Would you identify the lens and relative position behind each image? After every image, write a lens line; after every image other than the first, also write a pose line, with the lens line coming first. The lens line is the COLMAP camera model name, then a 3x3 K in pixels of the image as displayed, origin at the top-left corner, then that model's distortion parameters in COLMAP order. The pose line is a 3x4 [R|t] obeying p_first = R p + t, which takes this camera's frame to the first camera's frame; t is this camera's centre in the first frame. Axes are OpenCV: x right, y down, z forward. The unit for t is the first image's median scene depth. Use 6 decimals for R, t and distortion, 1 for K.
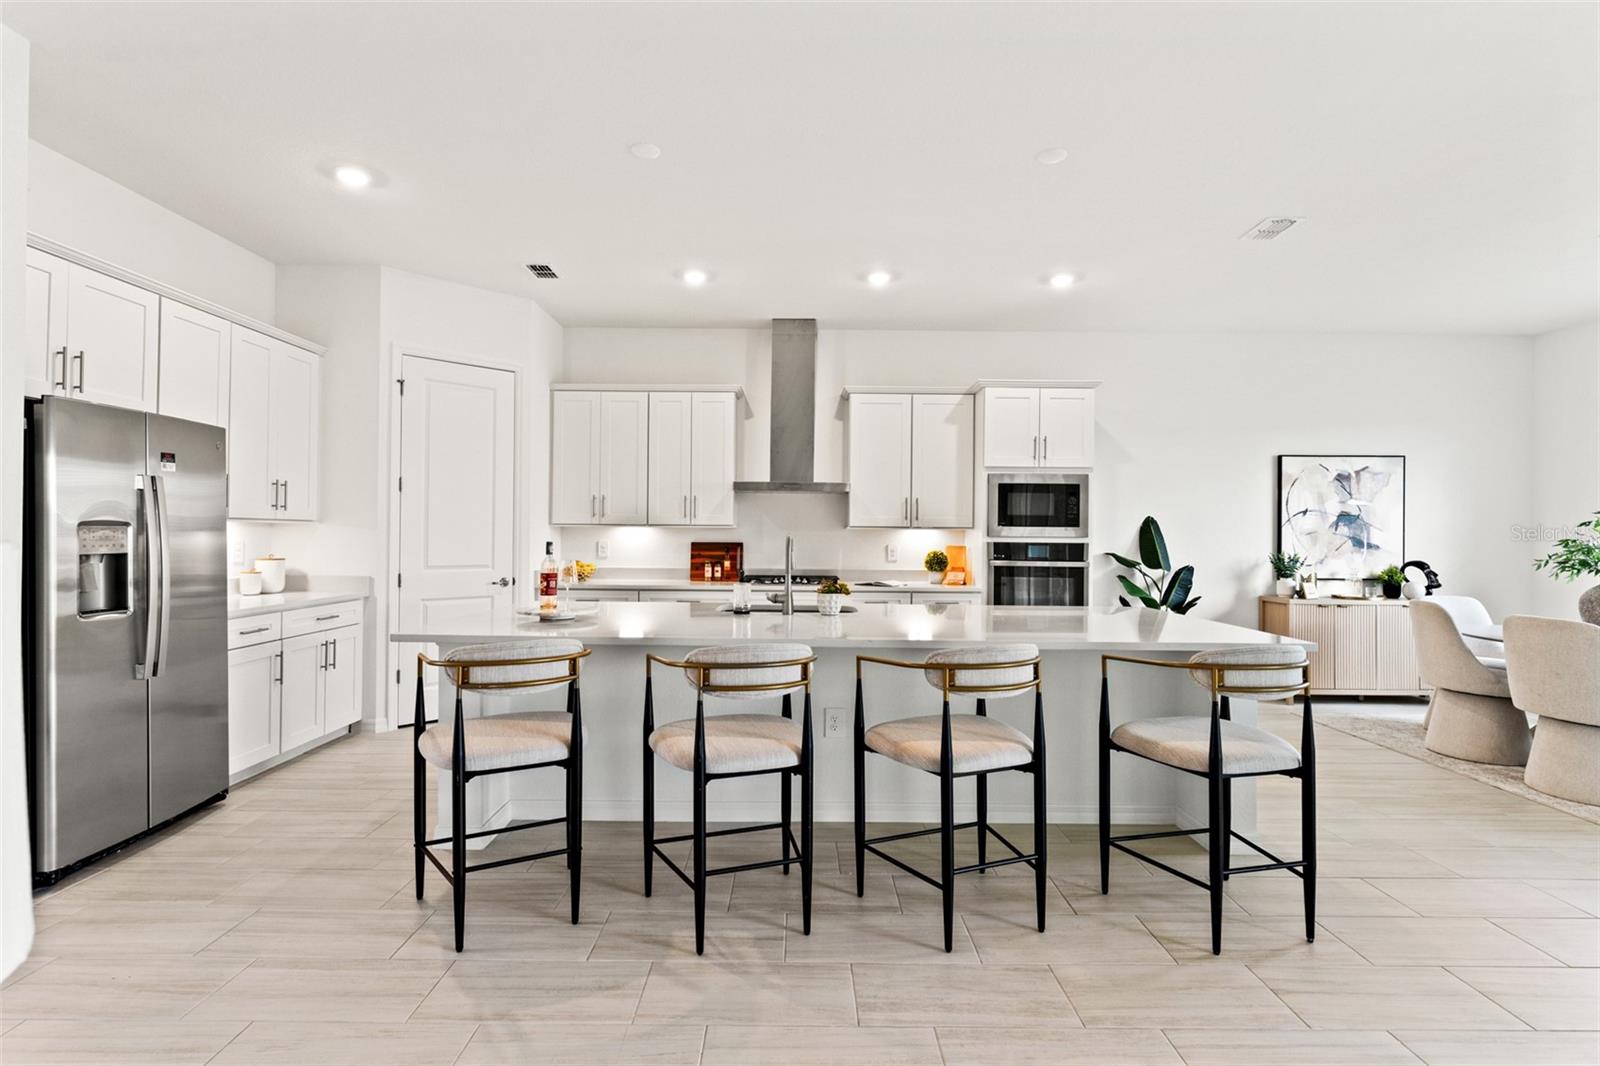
lens RADIAL K [[745.7, 0, 795.3], [0, 745.7, 539.1], [0, 0, 1]] dist [-0.001159, 0.001892]
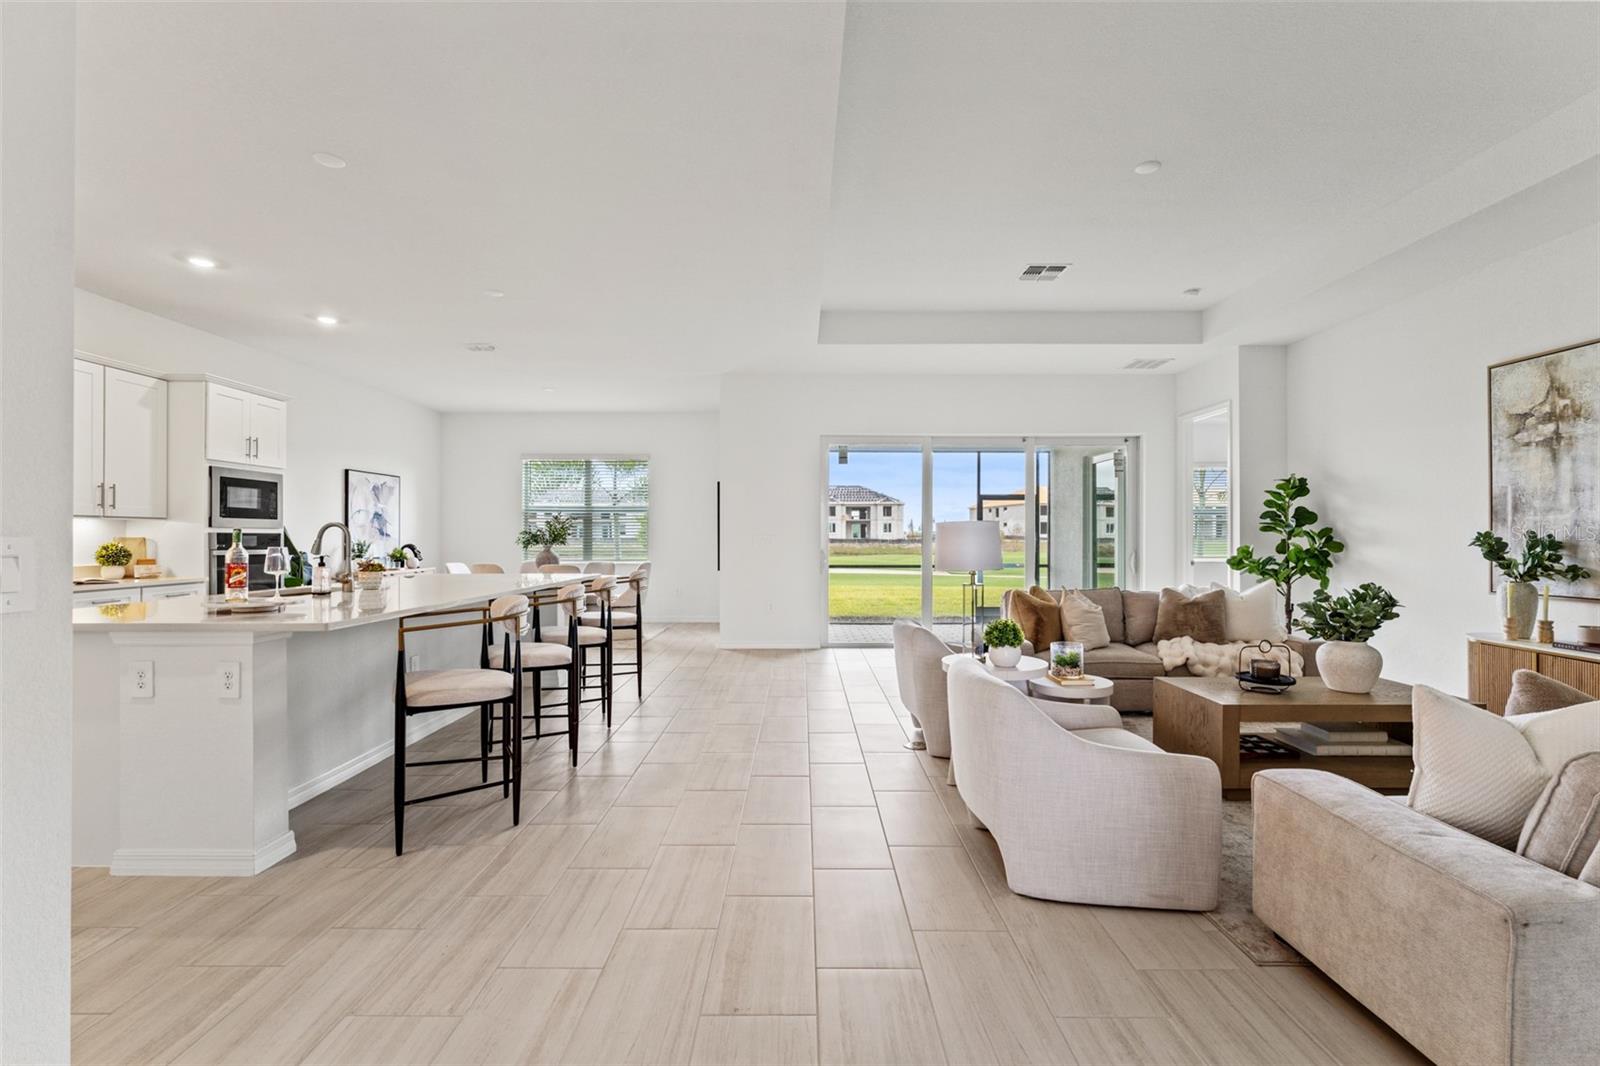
lens RADIAL K [[715.2, 0, 785.9], [0, 715.2, 532.5], [0, 0, 1]] dist [0.003650, -0.001231]
pose [[0.018219, -0.002420, 0.999831, -0.710683], [0.005228, 0.999984, 0.002325, 0.005741], [-0.999820, 0.005184, 0.018231, 0.193006]]
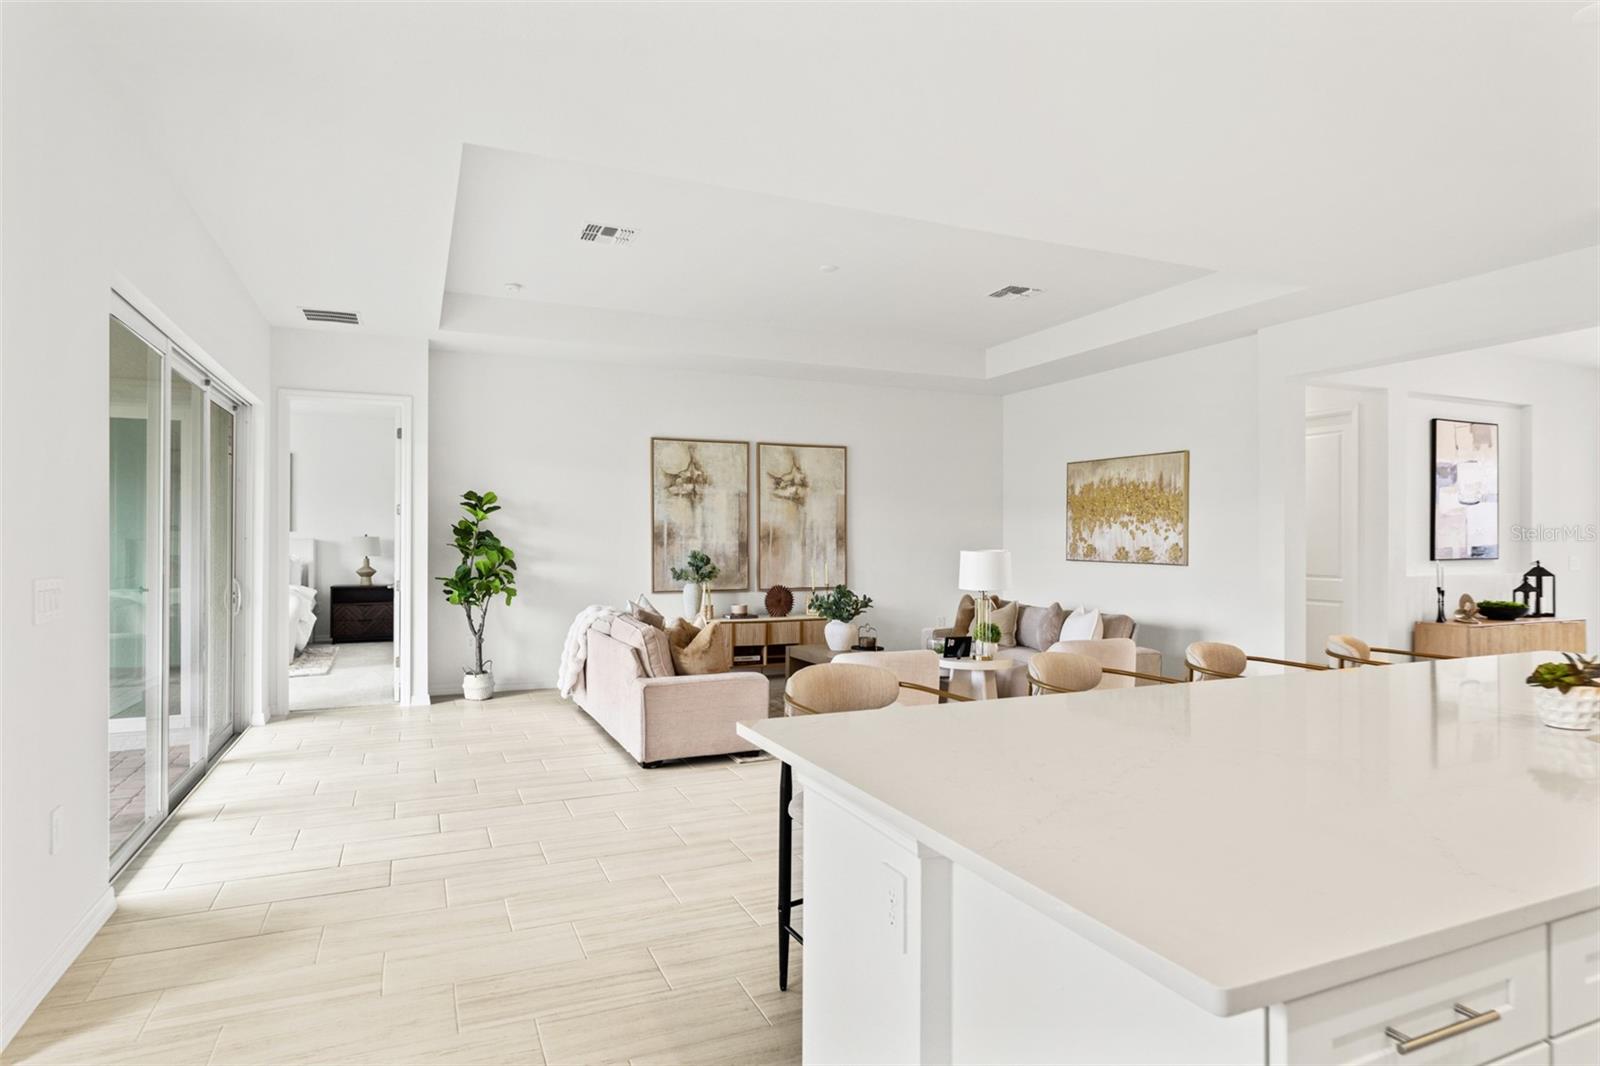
lens RADIAL K [[886.8, 0, 806.7], [0, 886.8, 541.5], [0, 0, 1]] dist [-0.015933, 0.001773]
pose [[-0.913152, -0.010991, -0.407471, 0.478327], [-0.012541, 0.999921, 0.001133, -0.009530], [0.407426, 0.006145, -0.913217, 0.850429]]
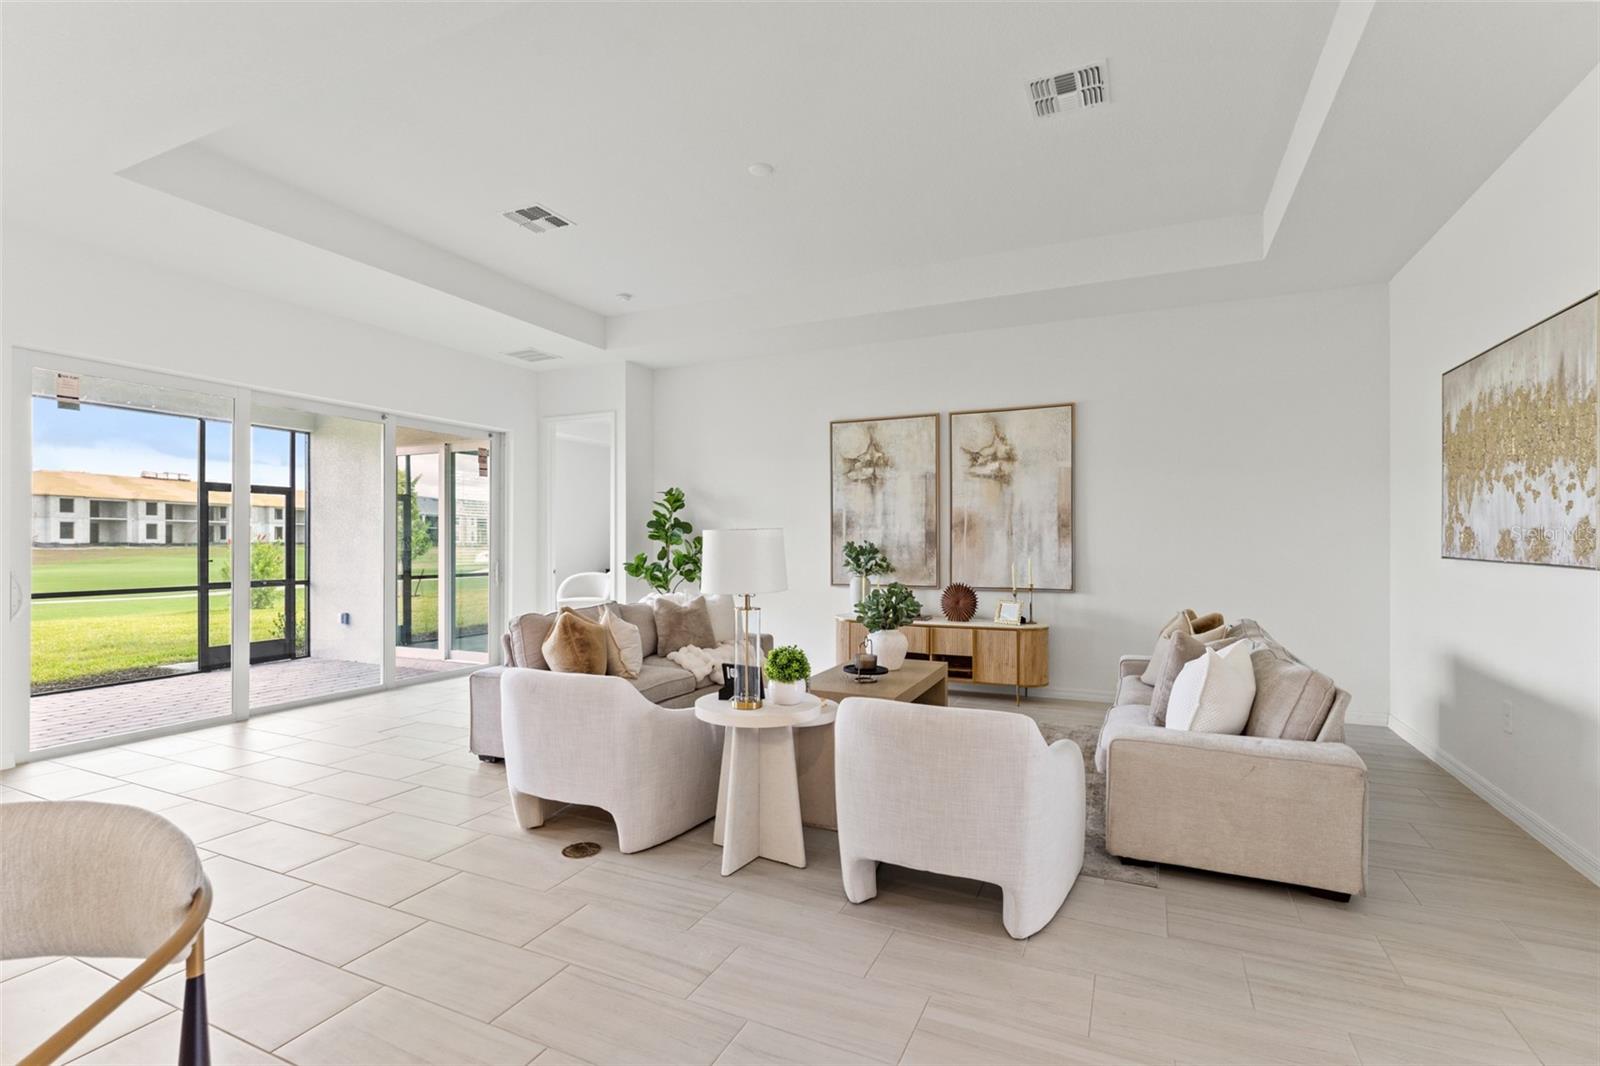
lens RADIAL K [[745.7, 0, 810.9], [0, 745.7, 538.1], [0, 0, 1]] dist [-0.001159, 0.001892]
pose [[-0.908809, -0.006474, 0.417162, -0.343721], [-0.005732, 0.999979, 0.003030, 0.002739], [-0.417173, 0.000363, -0.908827, 0.485464]]
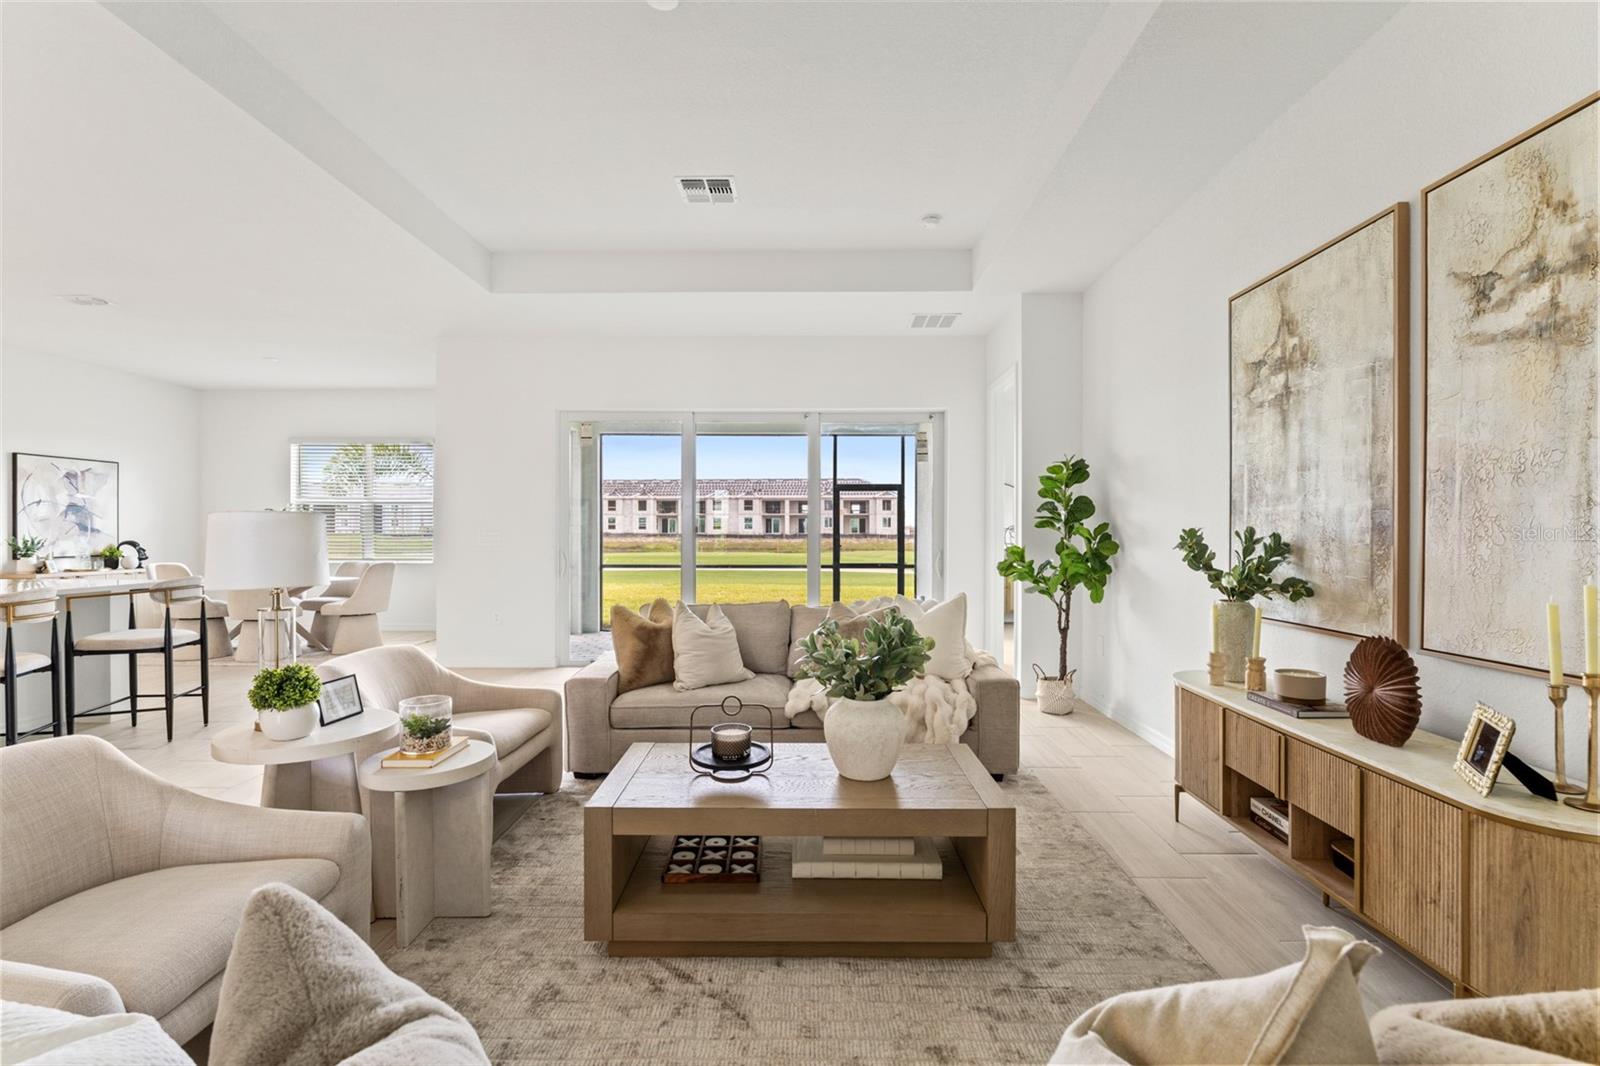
lens RADIAL K [[745.7, 0, 785.4], [0, 745.7, 529.8], [0, 0, 1]] dist [-0.001159, 0.001892]
pose [[0.037311, -0.005269, 0.999290, -0.502707], [0.003972, 0.999979, 0.005124, 0.007159], [-0.999296, 0.003778, 0.037331, -0.251343]]
